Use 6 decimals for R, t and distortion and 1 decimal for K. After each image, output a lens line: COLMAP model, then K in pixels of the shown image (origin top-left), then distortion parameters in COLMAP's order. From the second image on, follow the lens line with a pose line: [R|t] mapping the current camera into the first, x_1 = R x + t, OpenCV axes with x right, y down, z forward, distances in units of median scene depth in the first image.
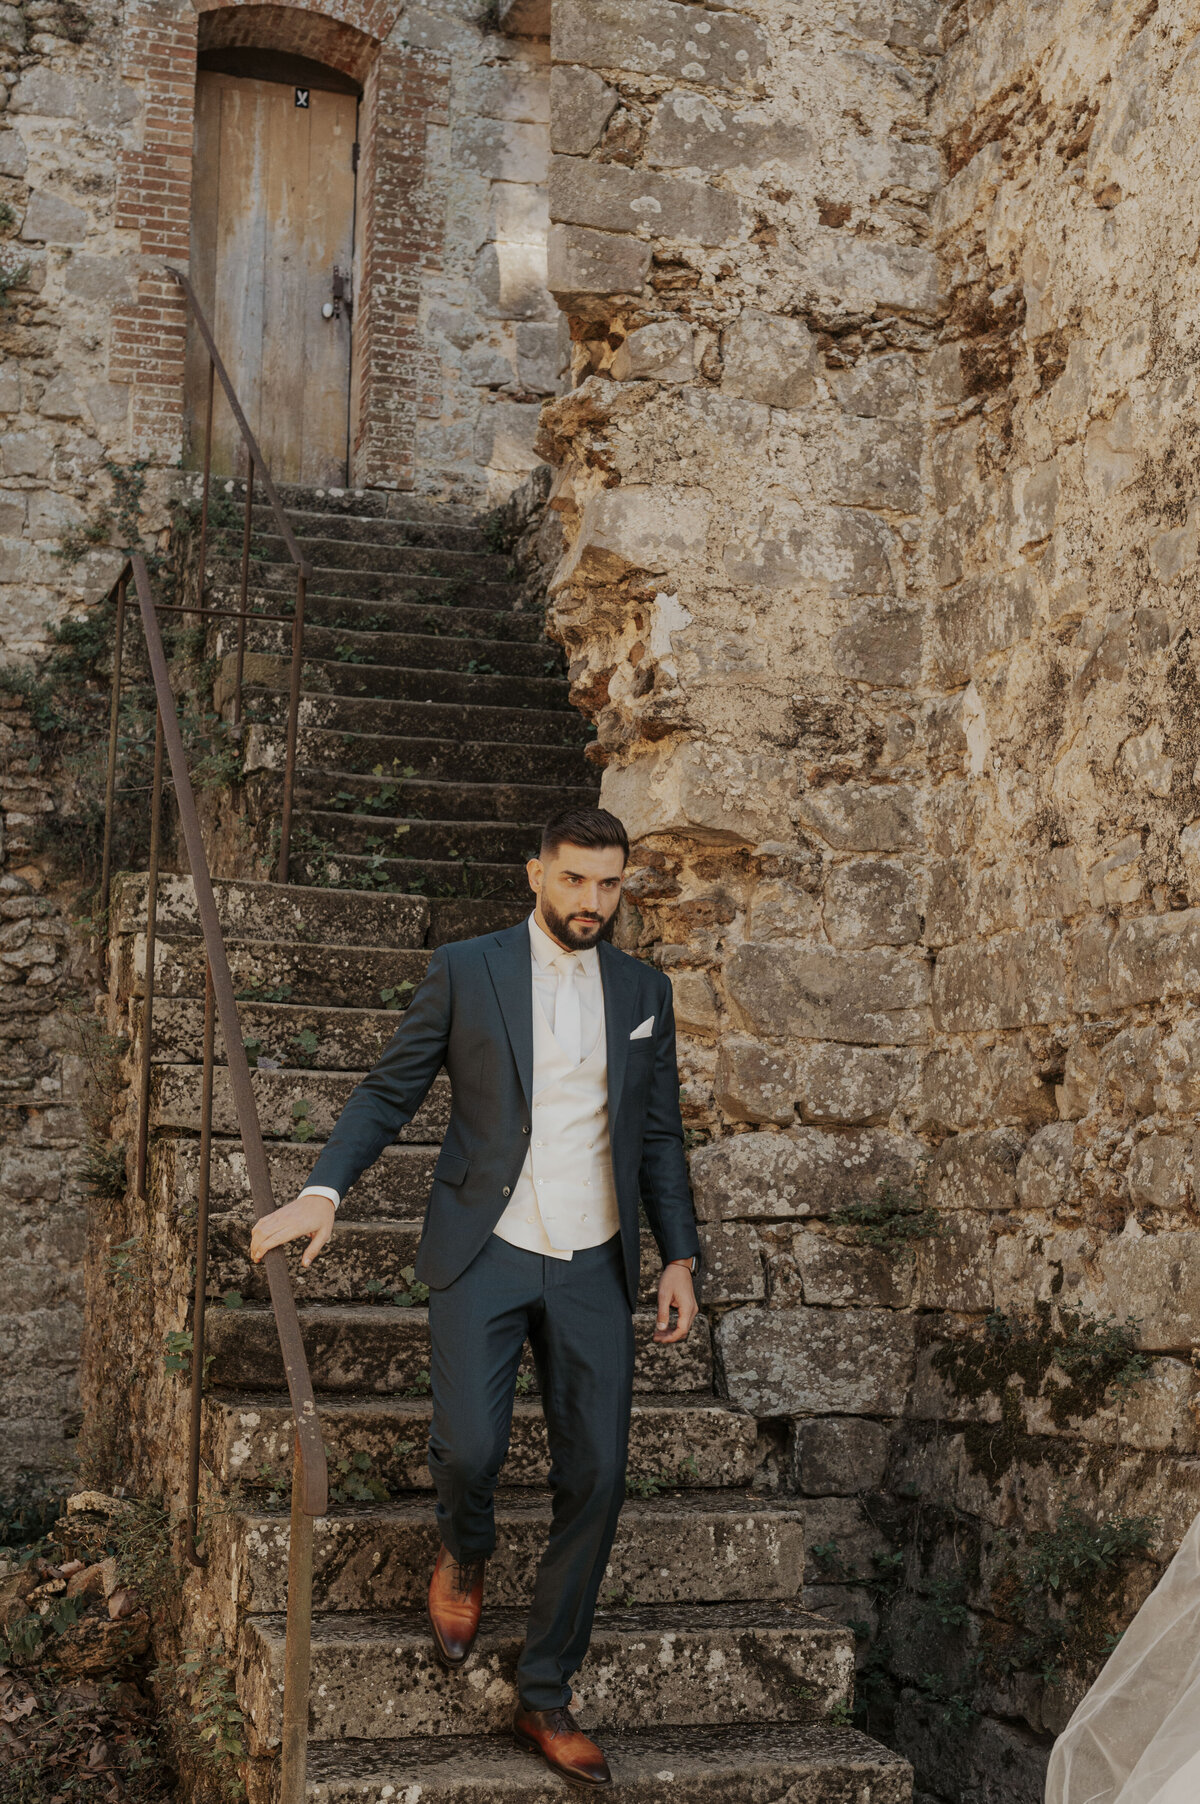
lens RADIAL K [[2413.3, 0, 600.0], [0, 2413.3, 902.0], [0, 0, 1]] dist [0.007680, 0.034469]
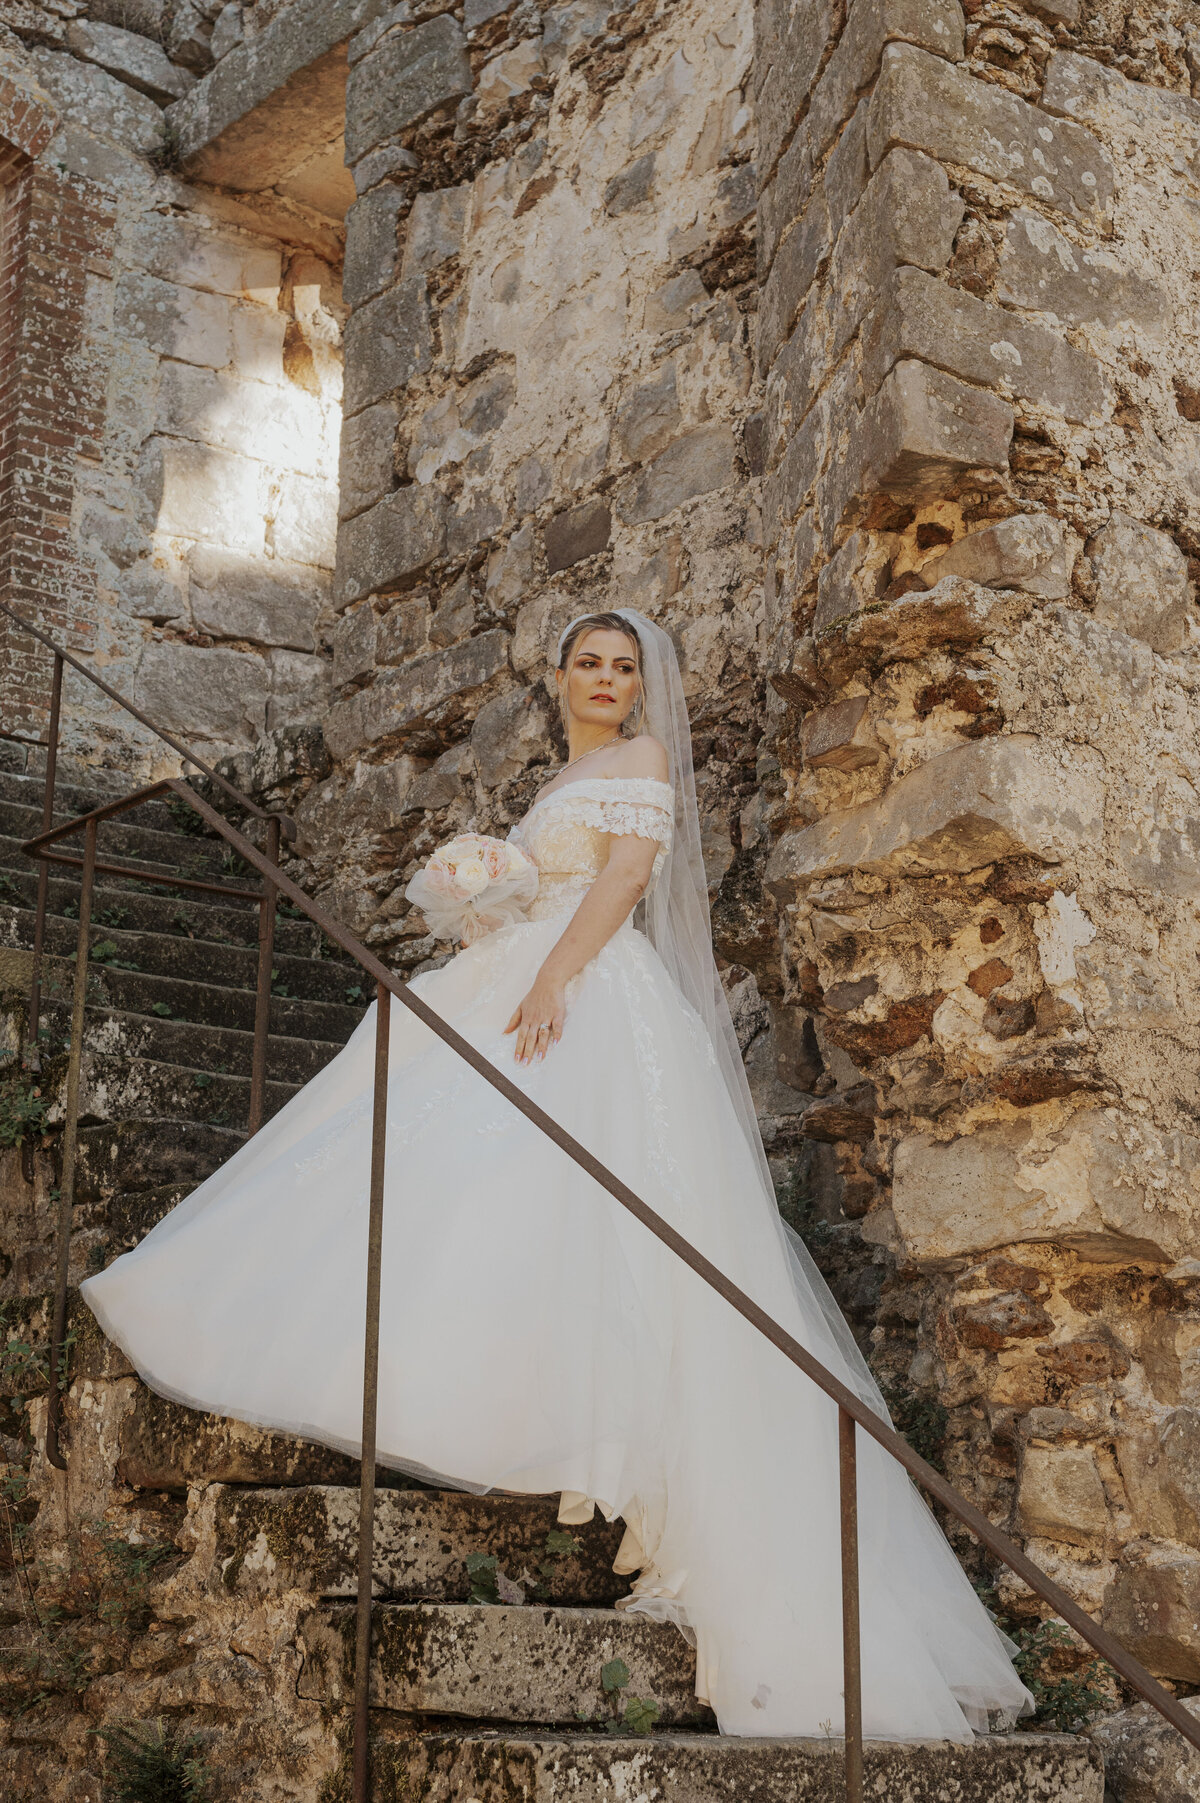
lens RADIAL K [[2794.6, 0, 600.0], [0, 2794.6, 901.5], [0, 0, 1]] dist [0.006012, 0.023555]
pose [[0.943588, 0.070727, 0.323481, -0.346758], [-0.023114, 0.988608, -0.148730, -0.002981], [-0.330315, 0.132863, 0.934473, 0.287942]]
